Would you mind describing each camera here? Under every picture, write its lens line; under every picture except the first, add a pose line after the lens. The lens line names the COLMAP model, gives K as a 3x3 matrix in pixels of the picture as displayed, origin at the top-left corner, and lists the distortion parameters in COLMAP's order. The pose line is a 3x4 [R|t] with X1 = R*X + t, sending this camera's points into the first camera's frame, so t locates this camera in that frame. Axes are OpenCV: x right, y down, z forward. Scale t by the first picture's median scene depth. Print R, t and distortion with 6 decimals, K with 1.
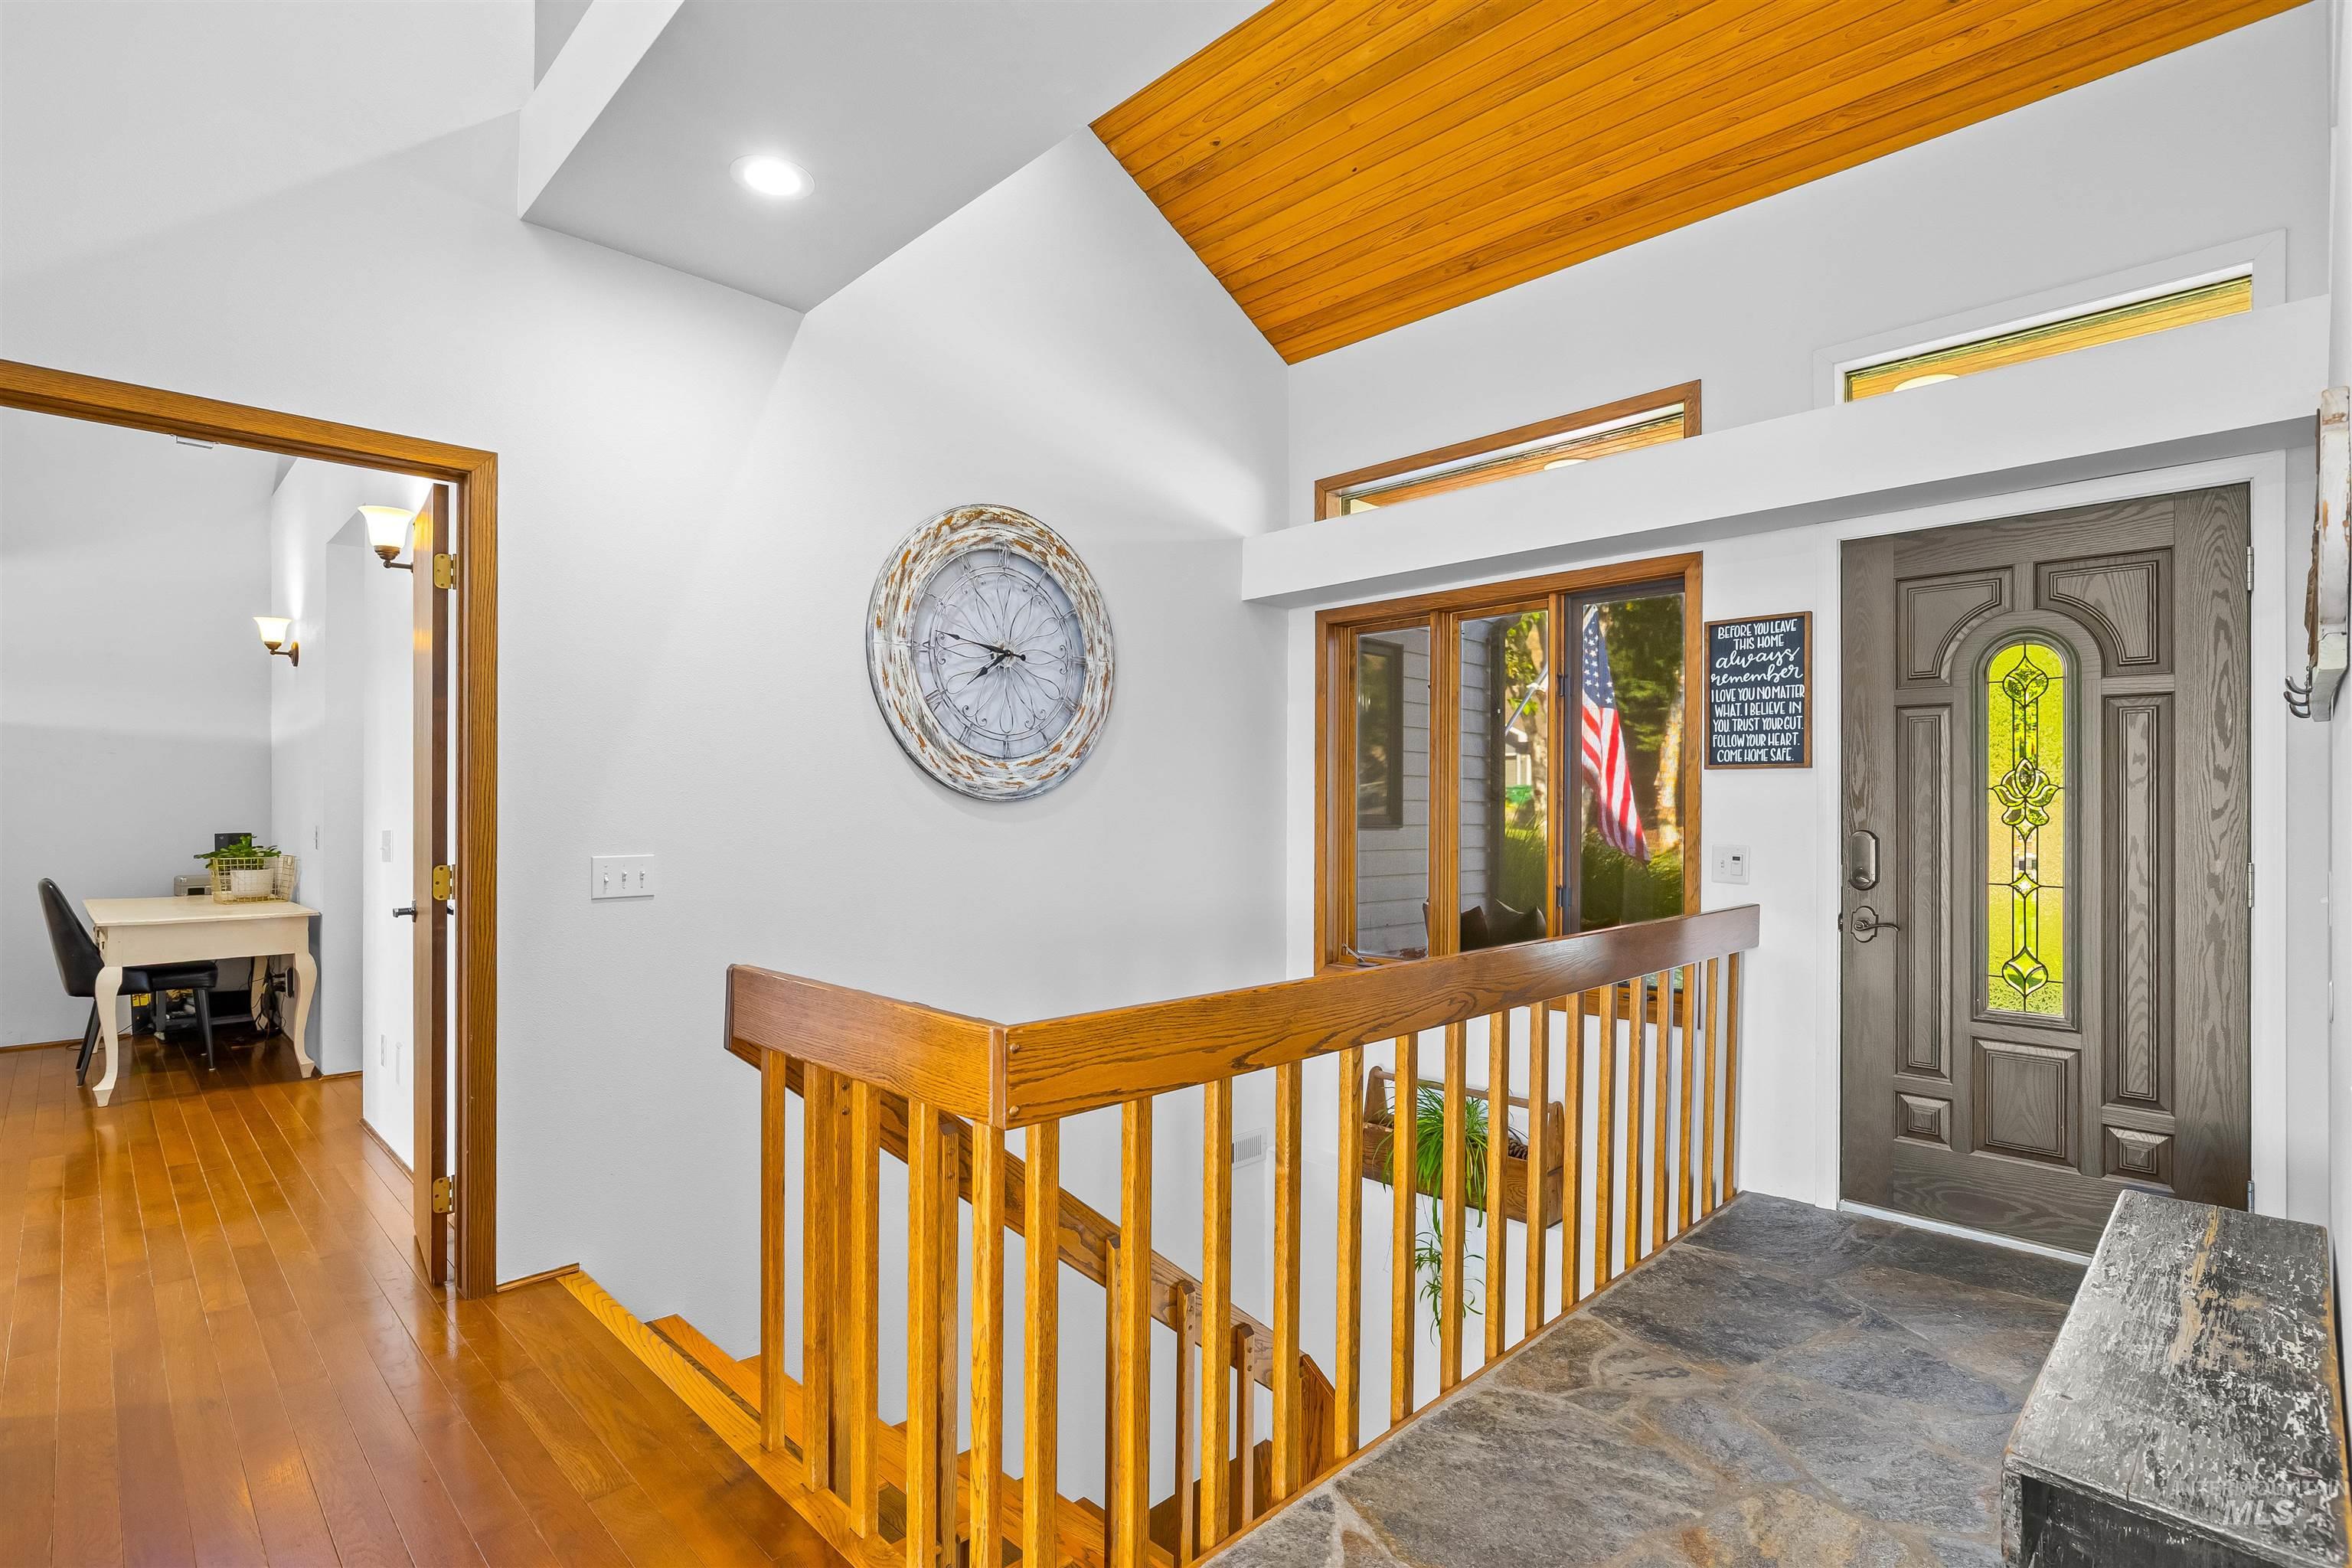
lens RADIAL K [[1125.9, 0, 1182.1], [0, 1125.9, 796.2], [0, 0, 1]] dist [-0.001817, 0.000845]
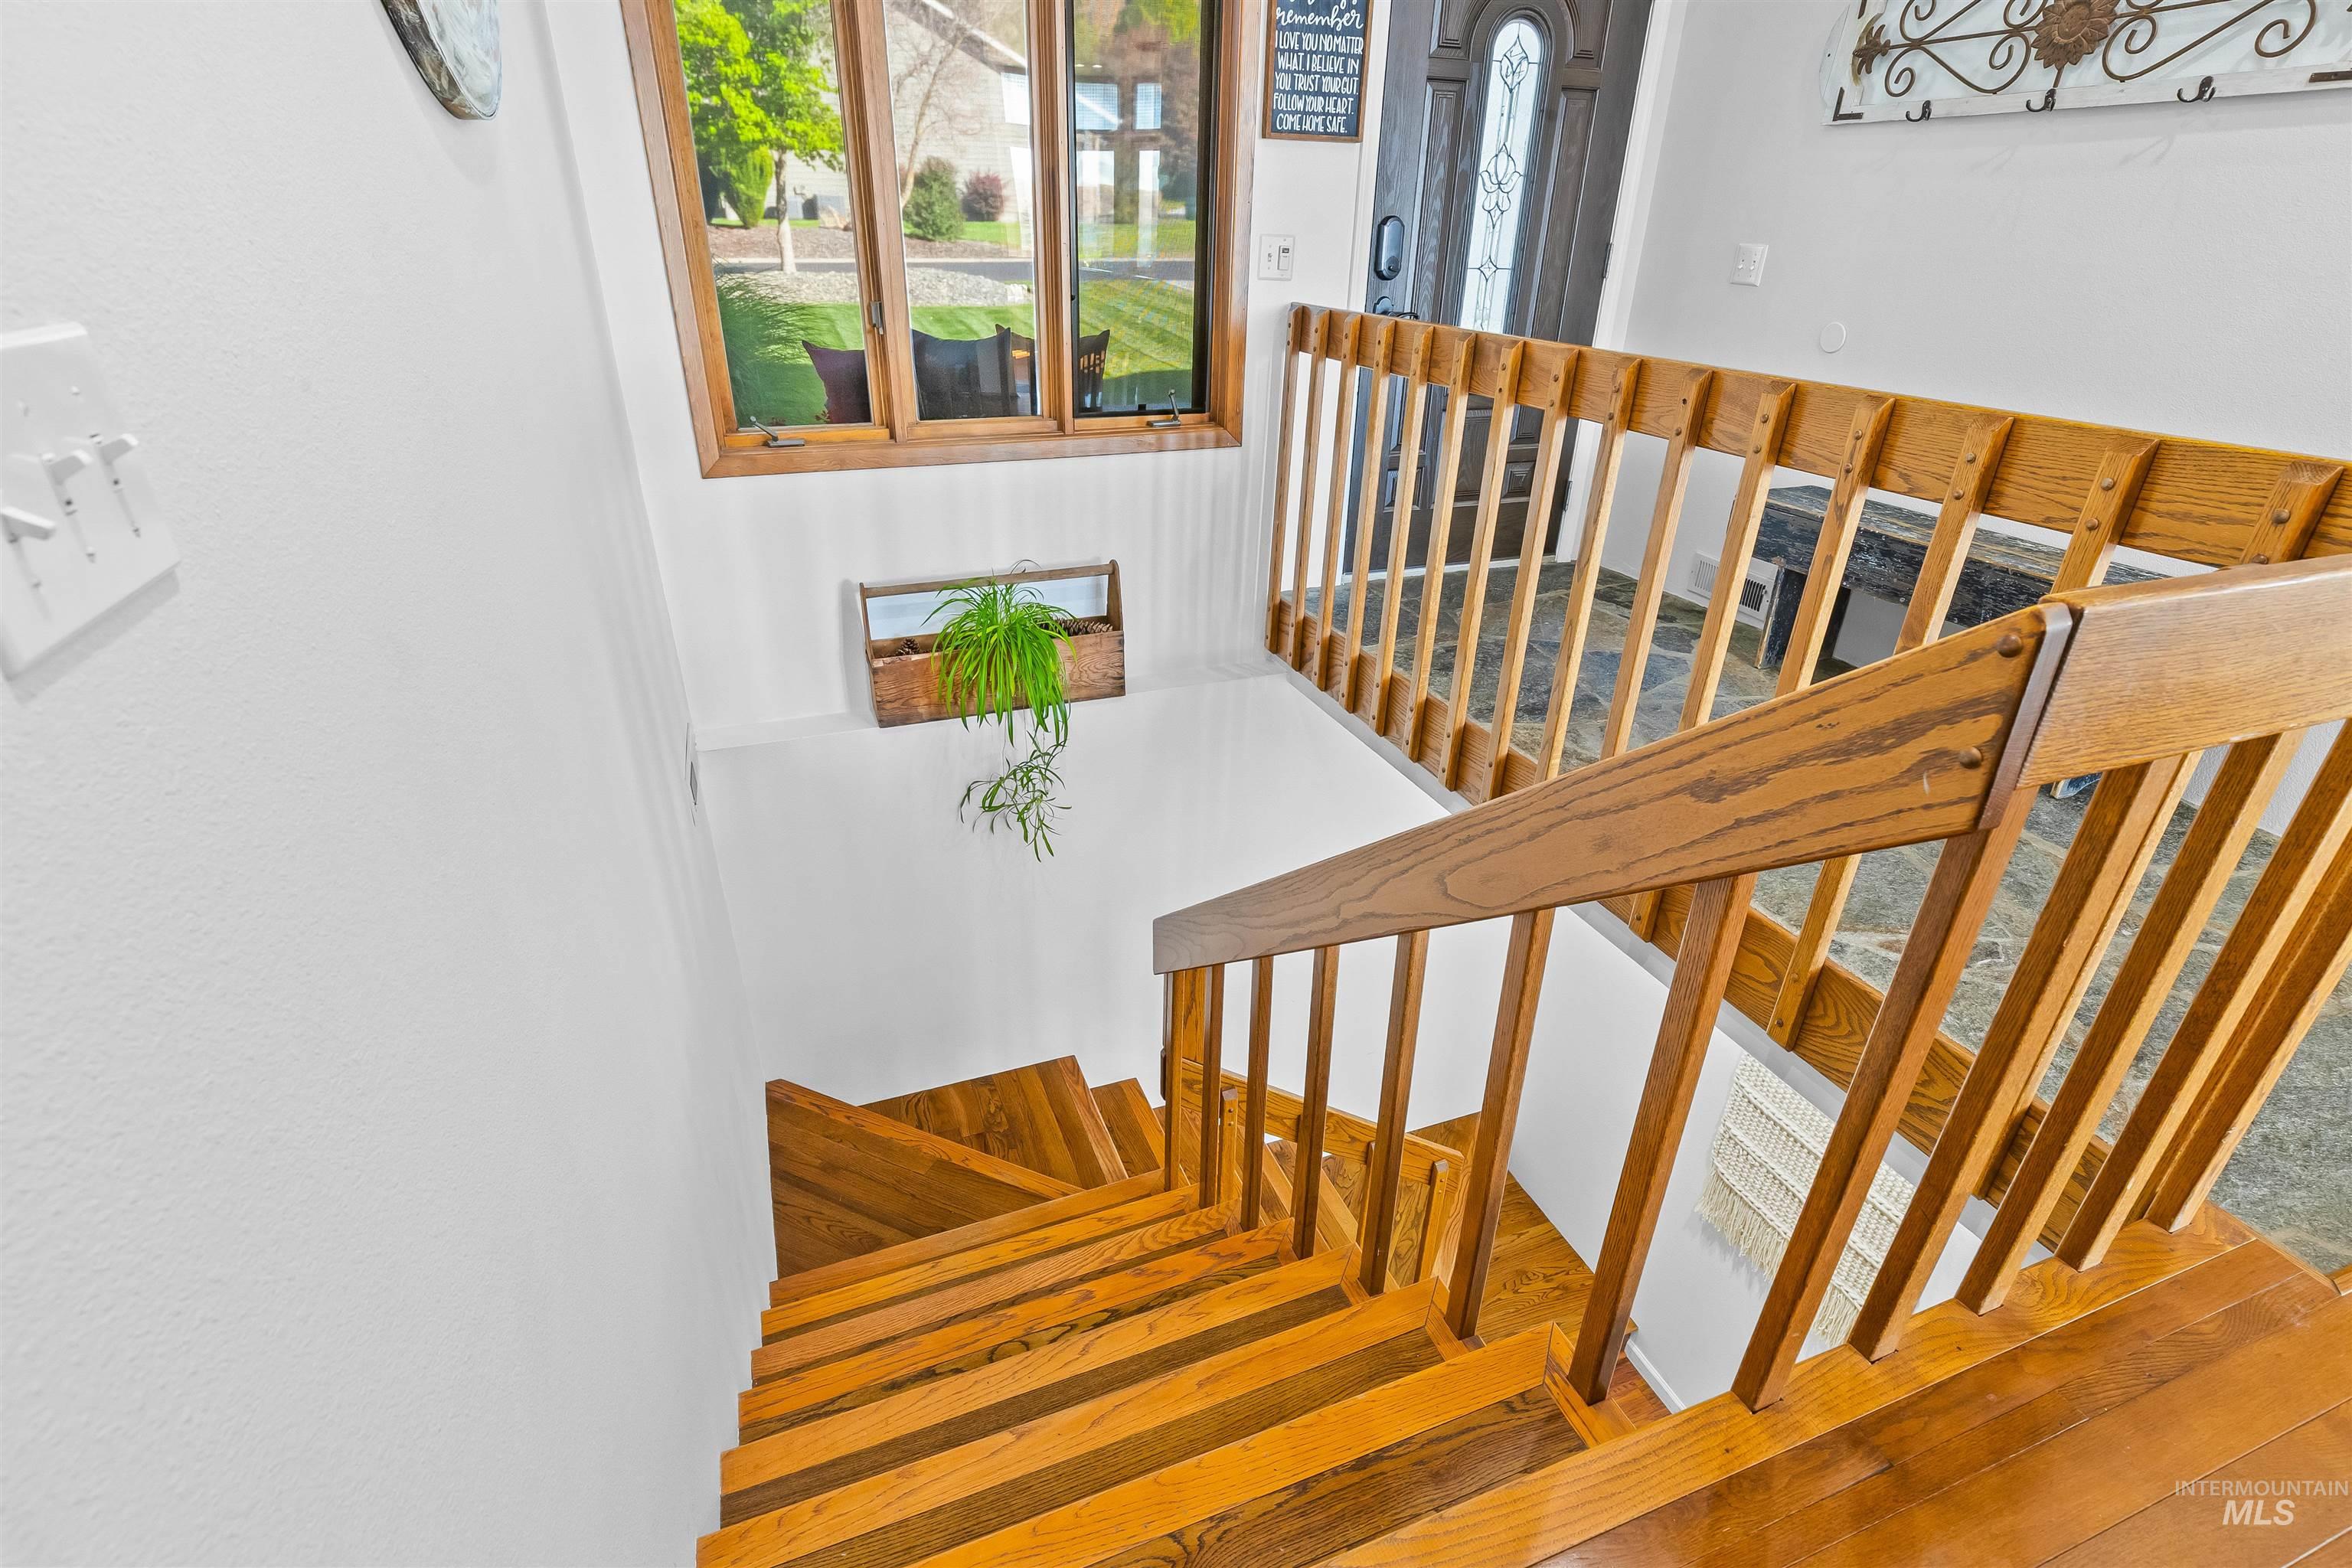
lens RADIAL K [[1108.1, 0, 1178.2], [0, 1108.1, 792.3], [0, 0, 1]] dist [-0.006250, -0.000475]
pose [[0.410146, -0.415834, 0.811703, -0.491576], [-0.019319, 0.885845, 0.463578, 0.030786], [-0.911815, -0.205816, 0.355292, 0.682587]]
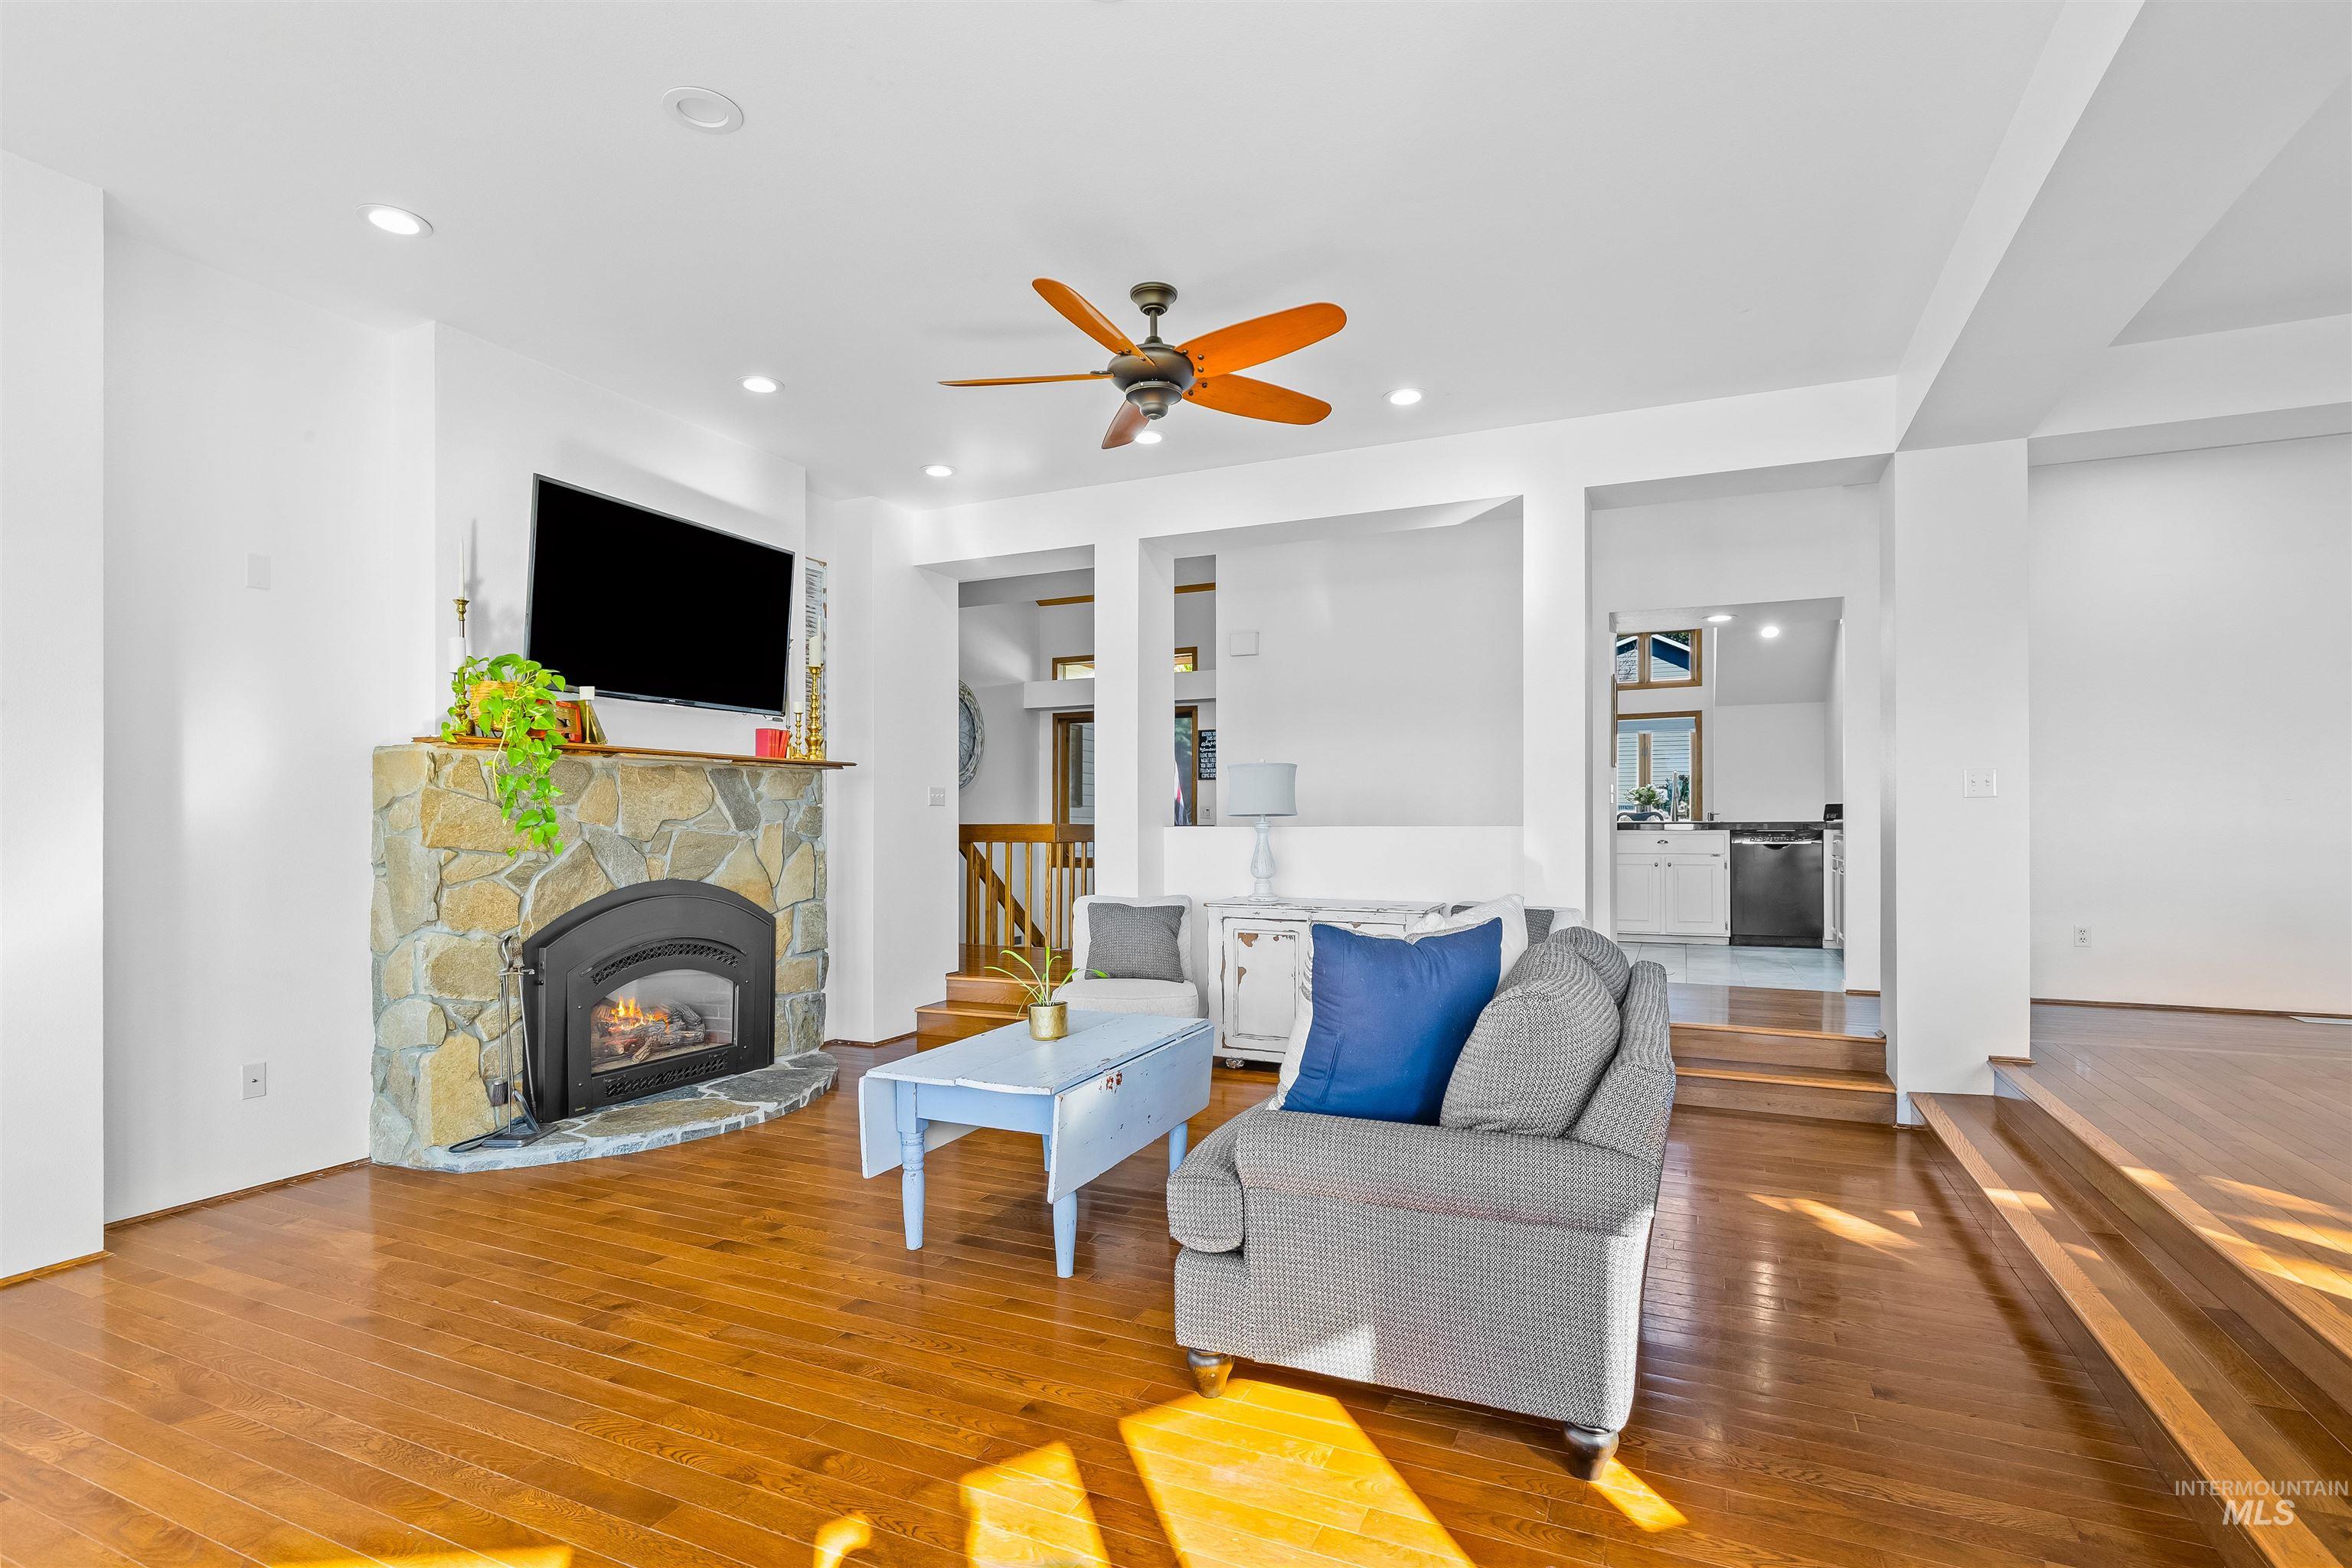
lens RADIAL K [[1133.1, 0, 1174.6], [0, 1133.1, 818.9], [0, 0, 1]] dist [-0.003917, 0.000229]
pose [[0.937590, -0.000615, 0.347742, -0.649603], [-0.000193, 0.999997, 0.002289, 0.073276], [-0.347743, -0.002214, 0.937587, -1.834692]]
